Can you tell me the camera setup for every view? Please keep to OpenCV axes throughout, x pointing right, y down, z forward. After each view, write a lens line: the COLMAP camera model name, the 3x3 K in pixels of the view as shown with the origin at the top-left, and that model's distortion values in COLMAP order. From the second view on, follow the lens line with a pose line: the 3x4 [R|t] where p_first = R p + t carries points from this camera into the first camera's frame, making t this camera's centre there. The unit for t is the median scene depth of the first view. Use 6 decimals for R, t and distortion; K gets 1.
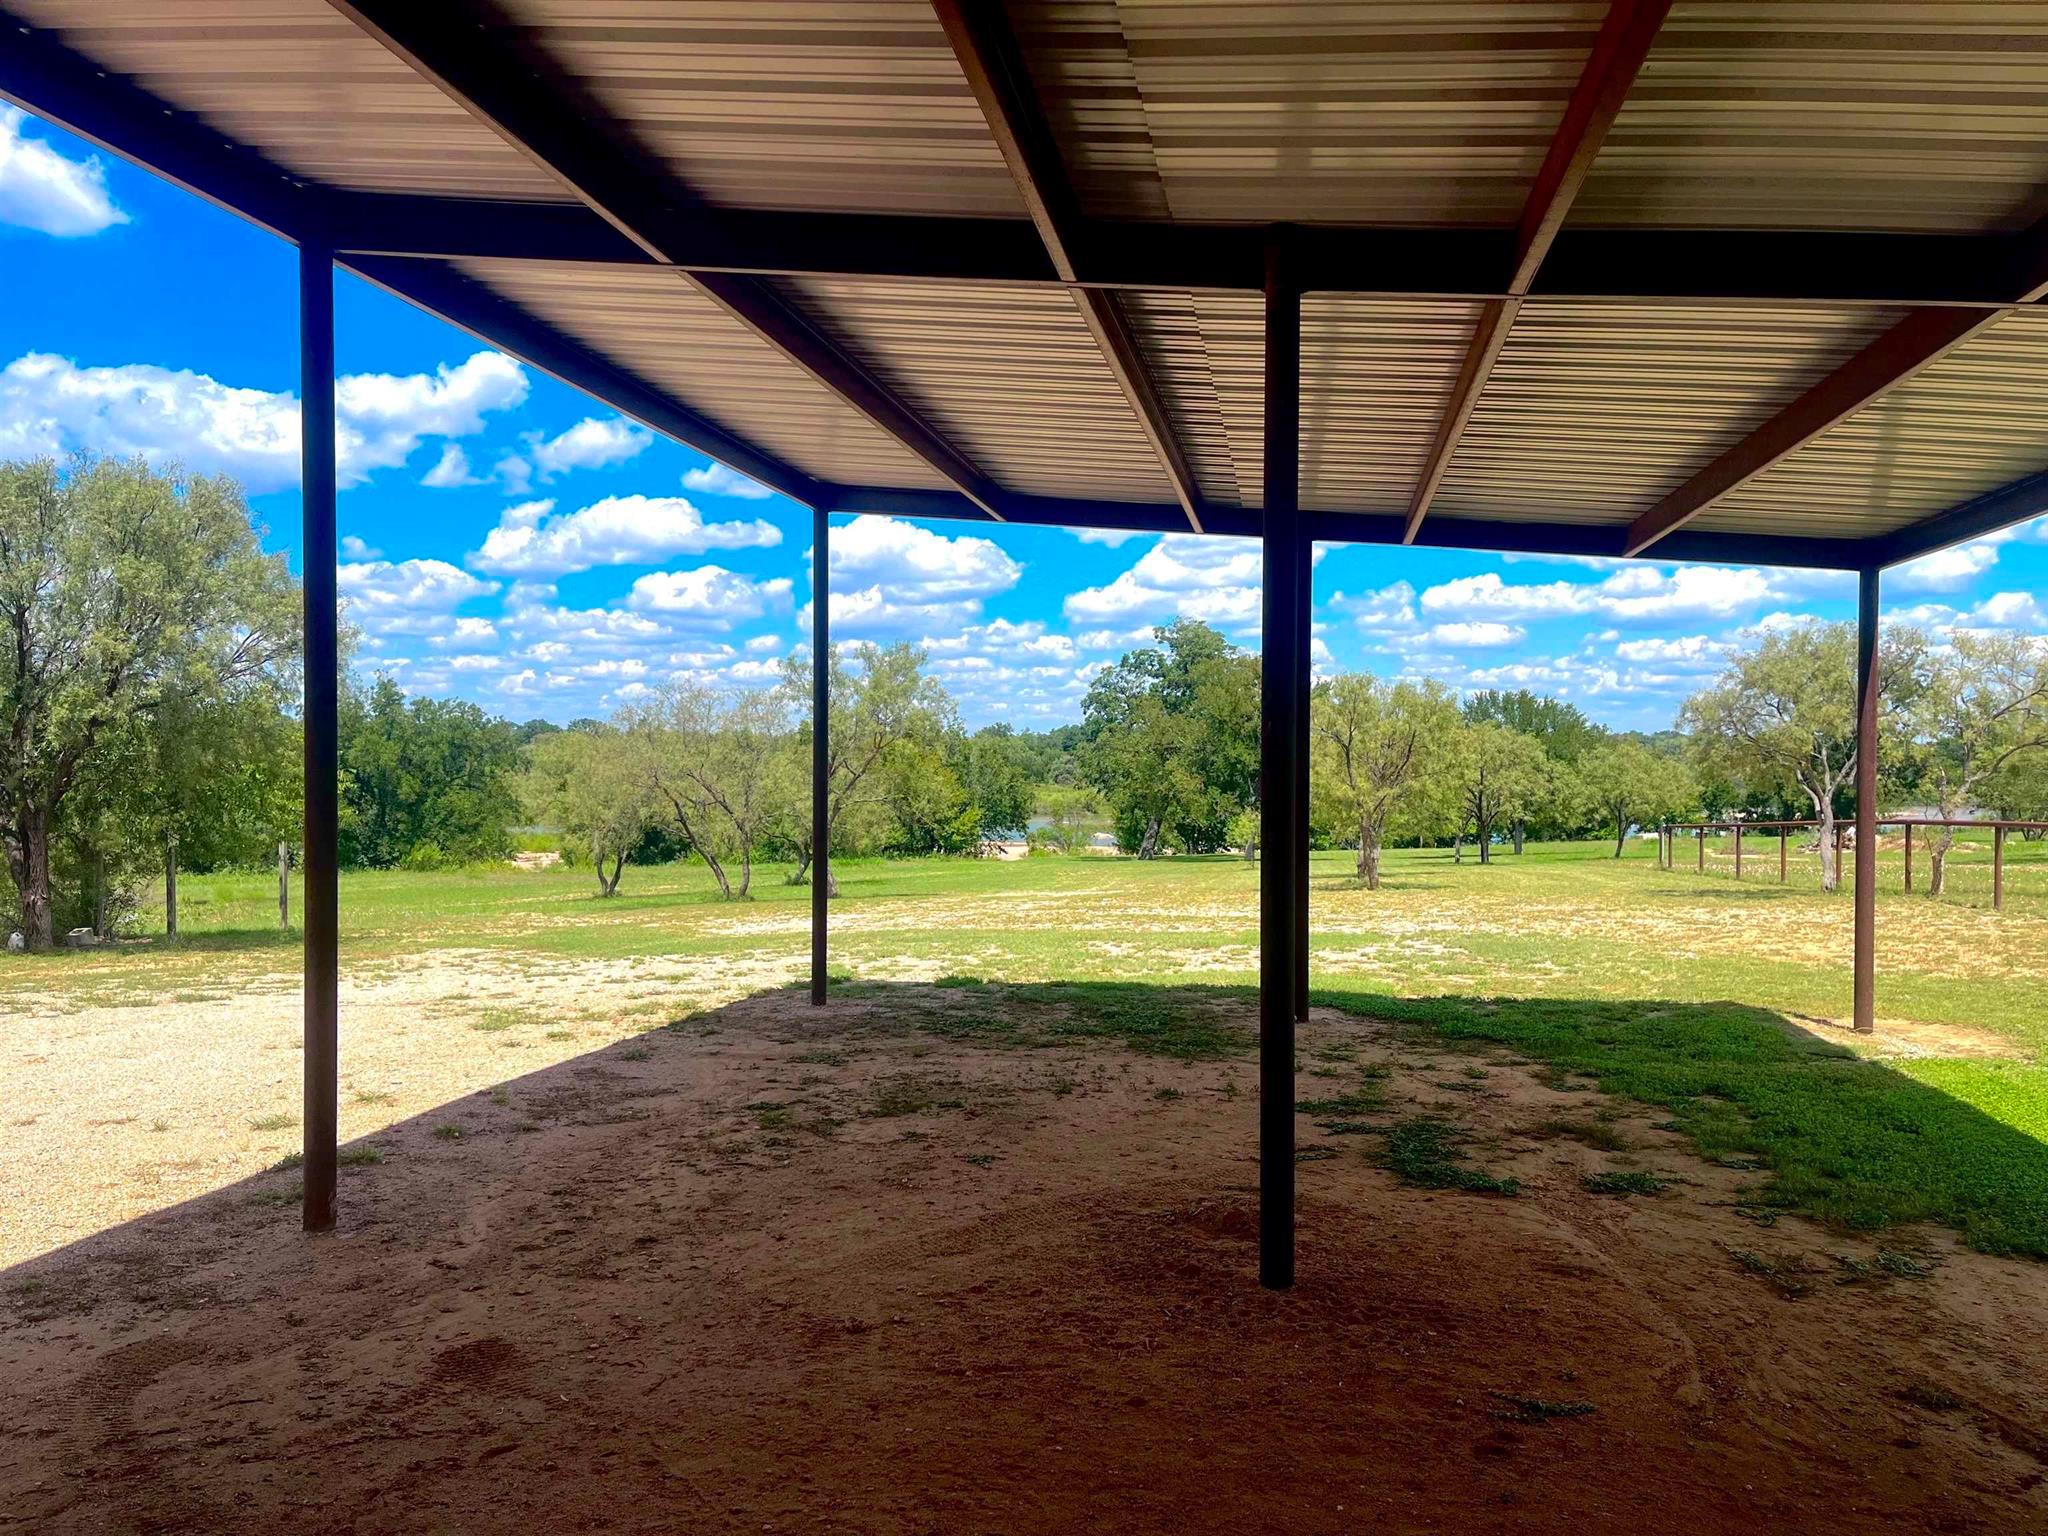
lens RADIAL K [[1564.0, 0, 1025.3], [0, 1564.0, 770.0], [0, 0, 1]] dist [0.064192, 0.000906]
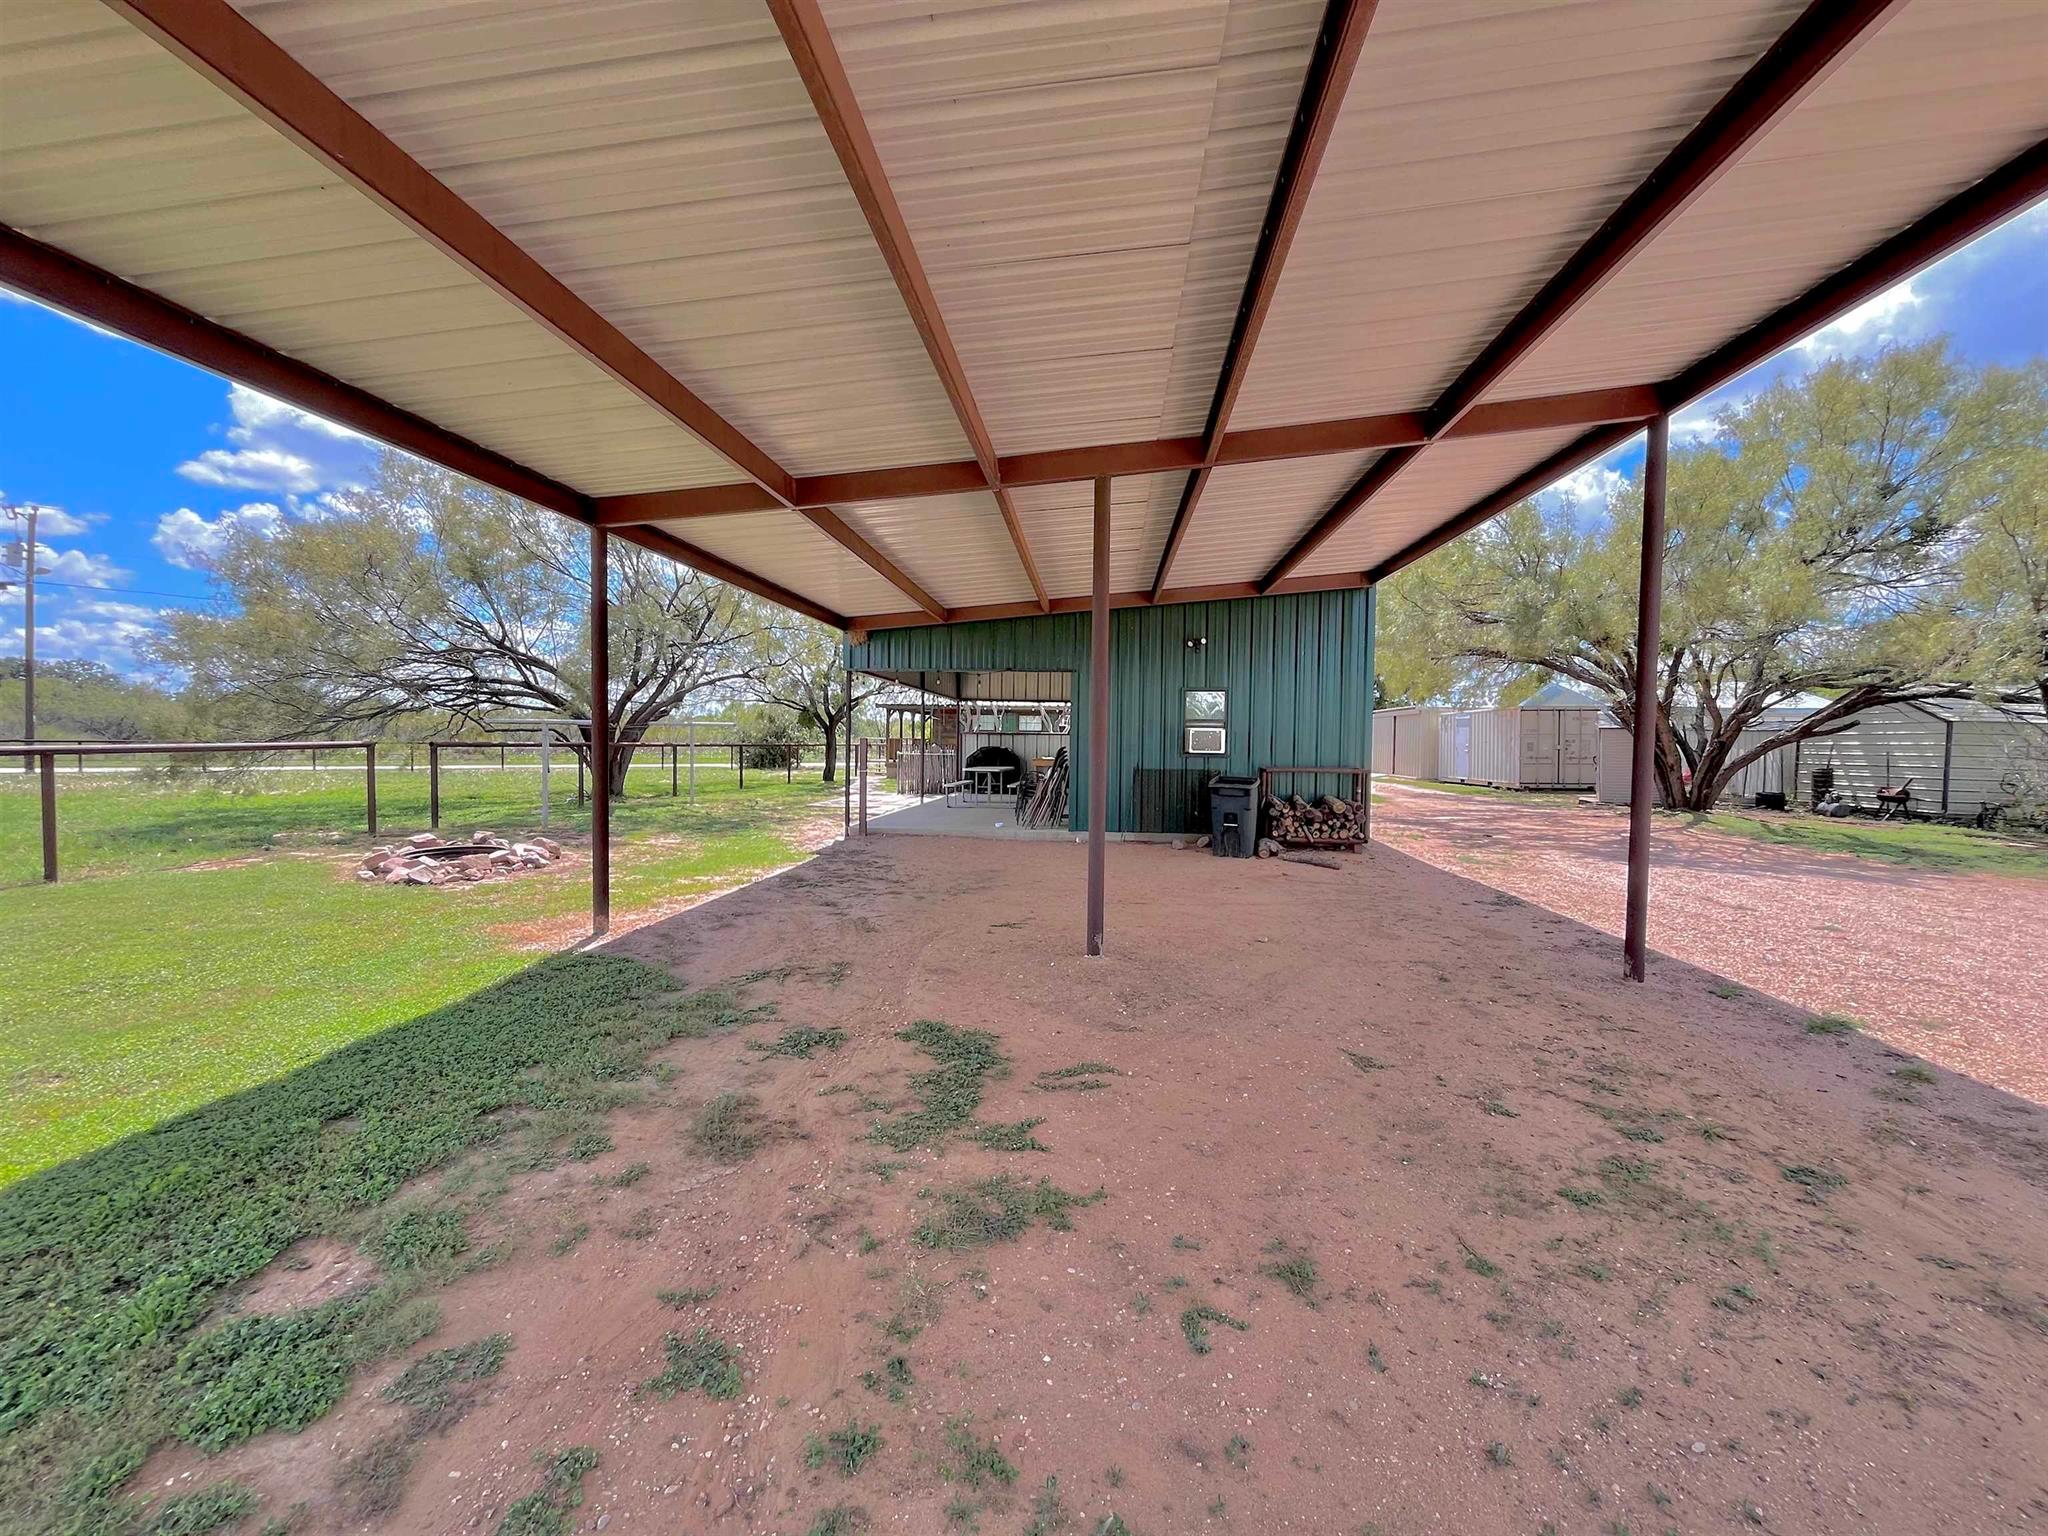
lens RADIAL K [[814.9, 0, 1026.2], [0, 814.9, 768.9], [0, 0, 1]] dist [-0.017715, 0.002026]
pose [[-0.996267, -0.013200, -0.085305, 0.277462], [-0.016632, 0.999075, 0.039651, 0.028623], [0.084702, 0.040922, -0.995566, 1.659205]]
